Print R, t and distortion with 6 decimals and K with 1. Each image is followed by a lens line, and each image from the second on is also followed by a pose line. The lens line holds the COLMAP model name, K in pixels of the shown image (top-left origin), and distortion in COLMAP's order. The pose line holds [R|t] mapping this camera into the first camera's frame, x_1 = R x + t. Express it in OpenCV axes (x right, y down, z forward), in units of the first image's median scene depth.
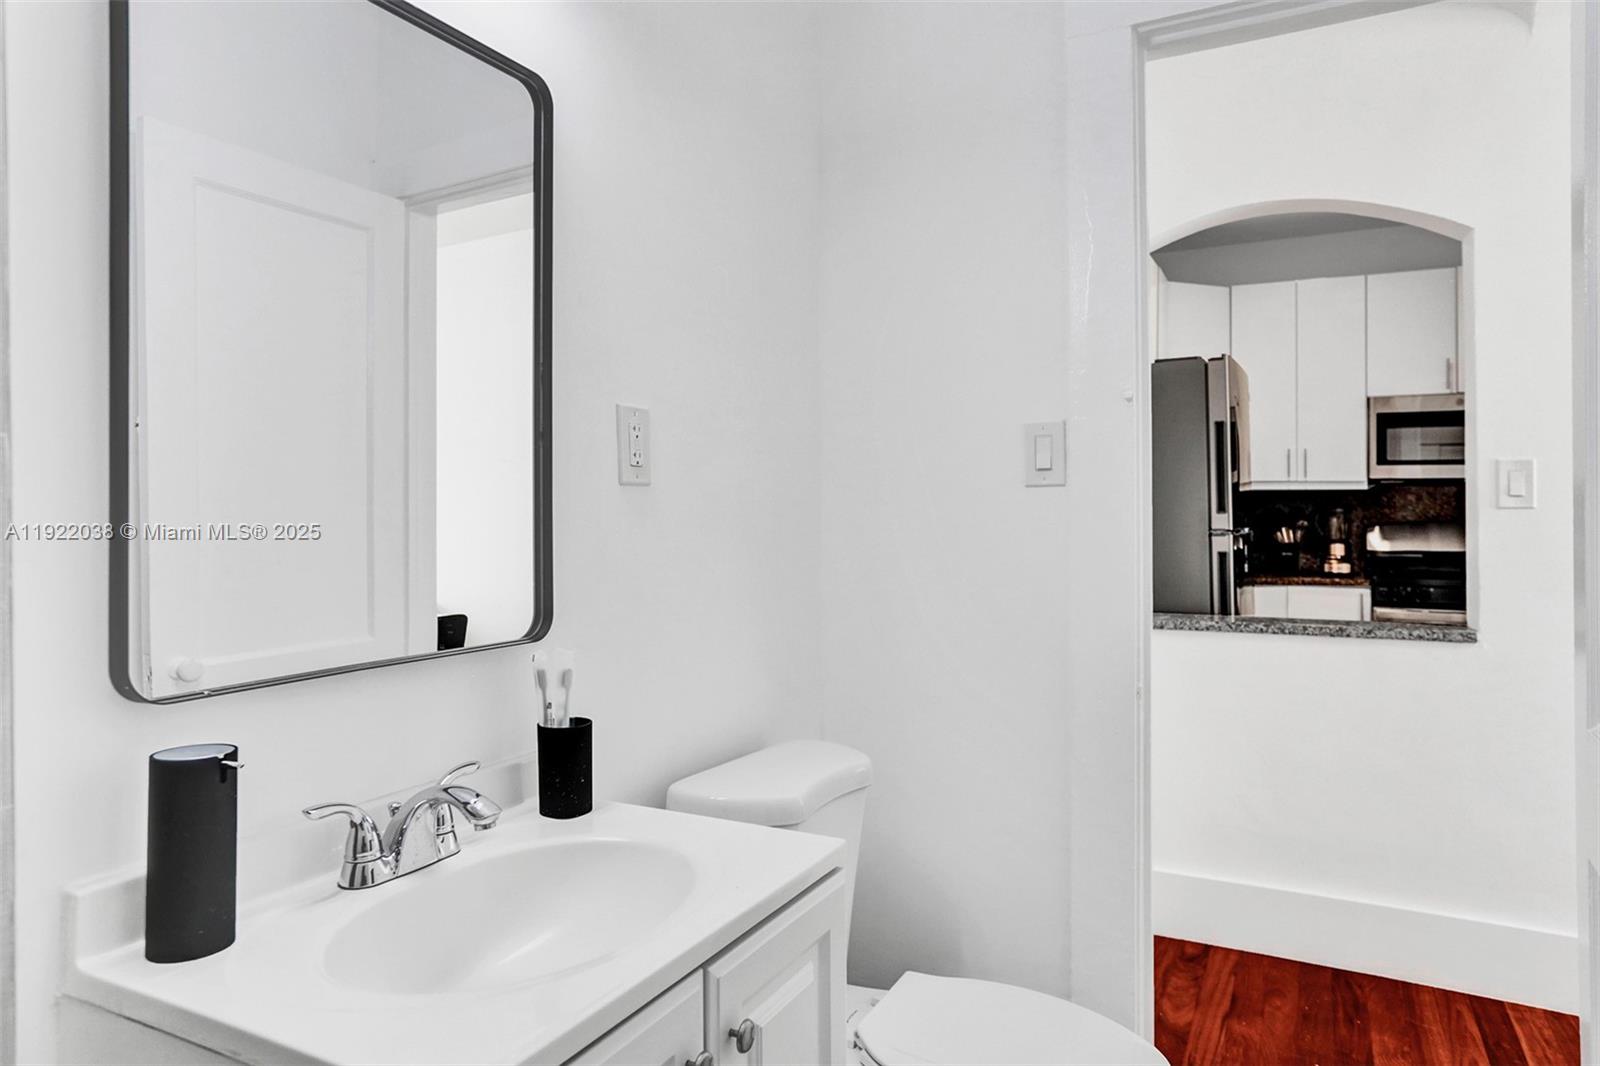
lens RADIAL K [[1004.6, 0, 806.4], [0, 1004.6, 523.3], [0, 0, 1]] dist [0.003940, 0.000491]
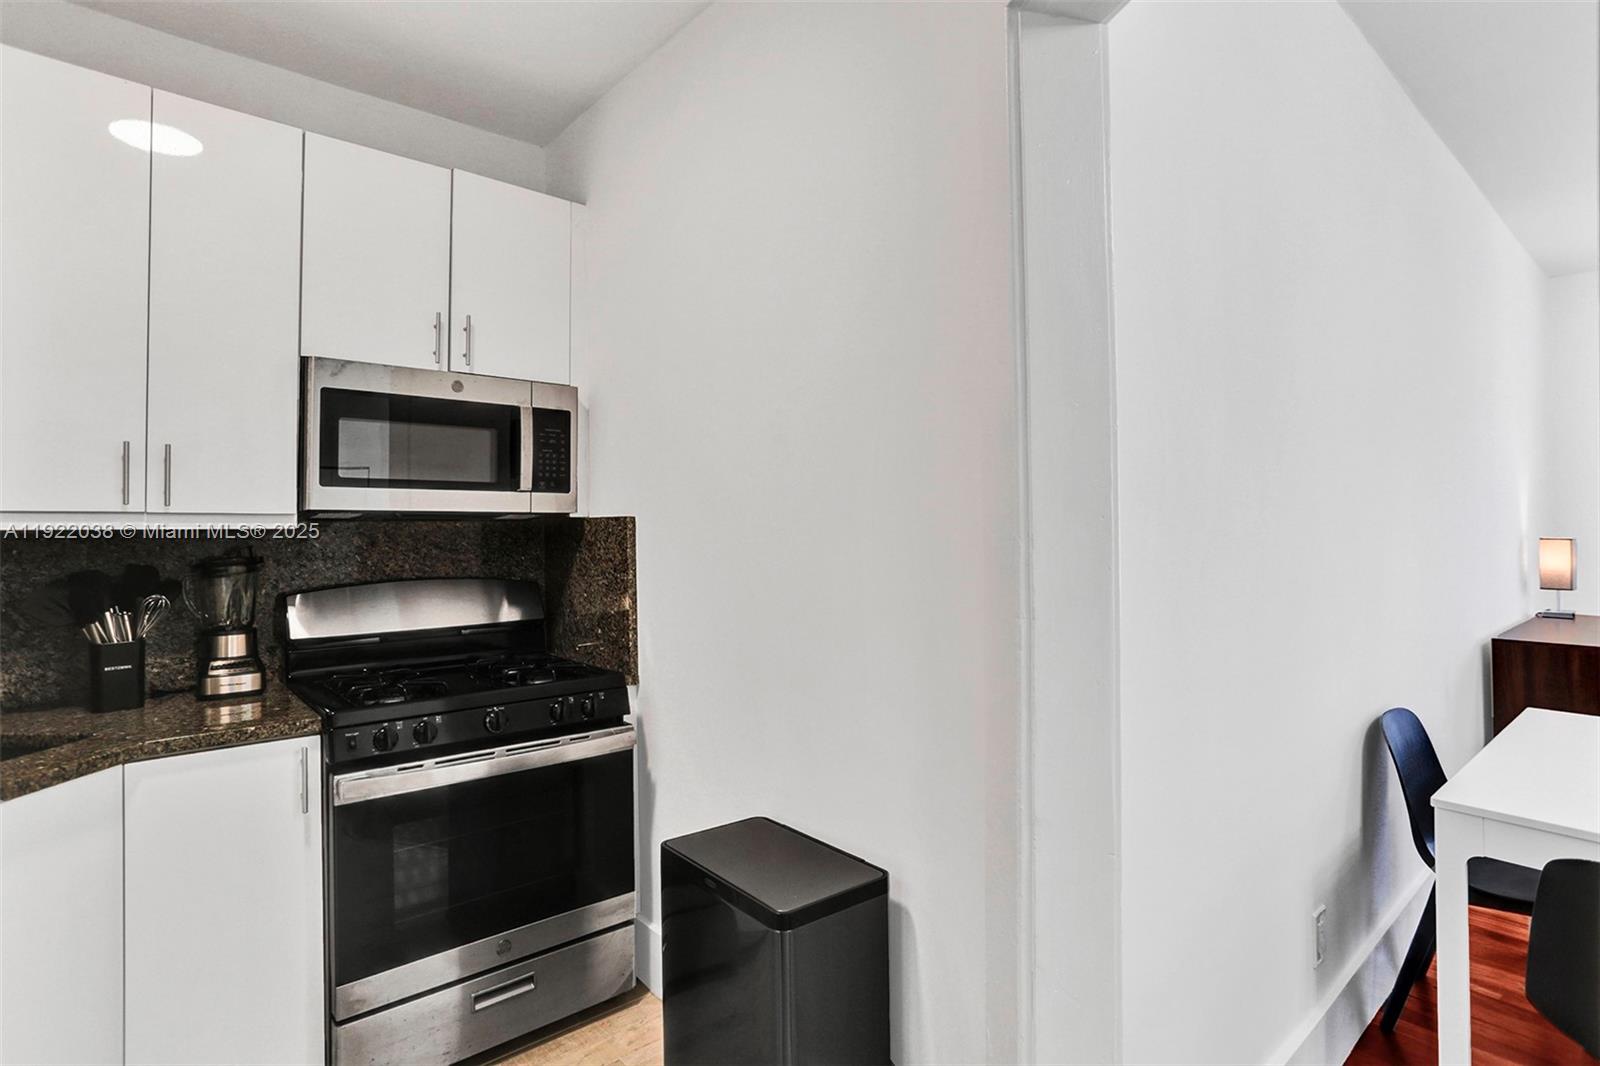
lens RADIAL K [[817.9, 0, 819.7], [0, 817.9, 504.2], [0, 0, 1]] dist [-0.037483, 0.022769]
pose [[0.374677, 0.021293, 0.926911, 0.258726], [0.018499, 0.999366, -0.030436, -0.028890], [-0.926971, 0.028550, 0.374045, 0.570440]]
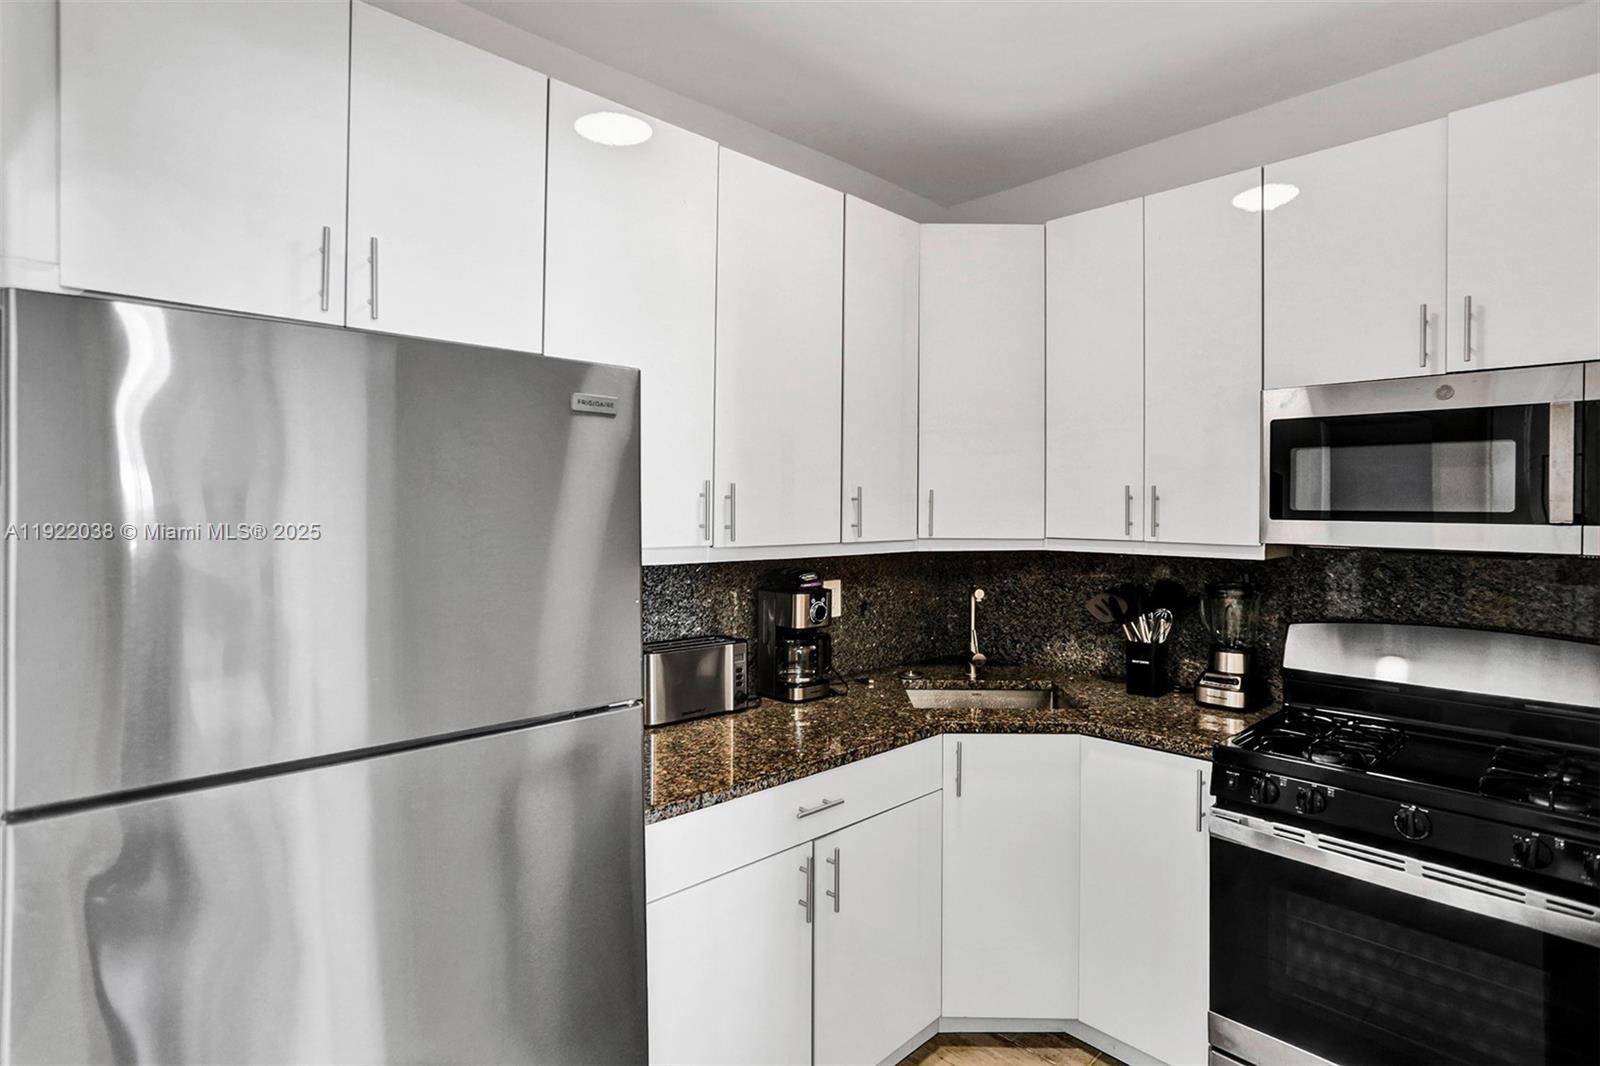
lens RADIAL K [[817.9, 0, 790.2], [0, 817.9, 517.5], [0, 0, 1]] dist [-0.037483, 0.022769]
pose [[0.940982, 0.010680, -0.338289, 0.454548], [-0.011025, 0.999939, 0.000901, -0.054093], [0.338277, 0.002882, 0.941042, 0.492419]]
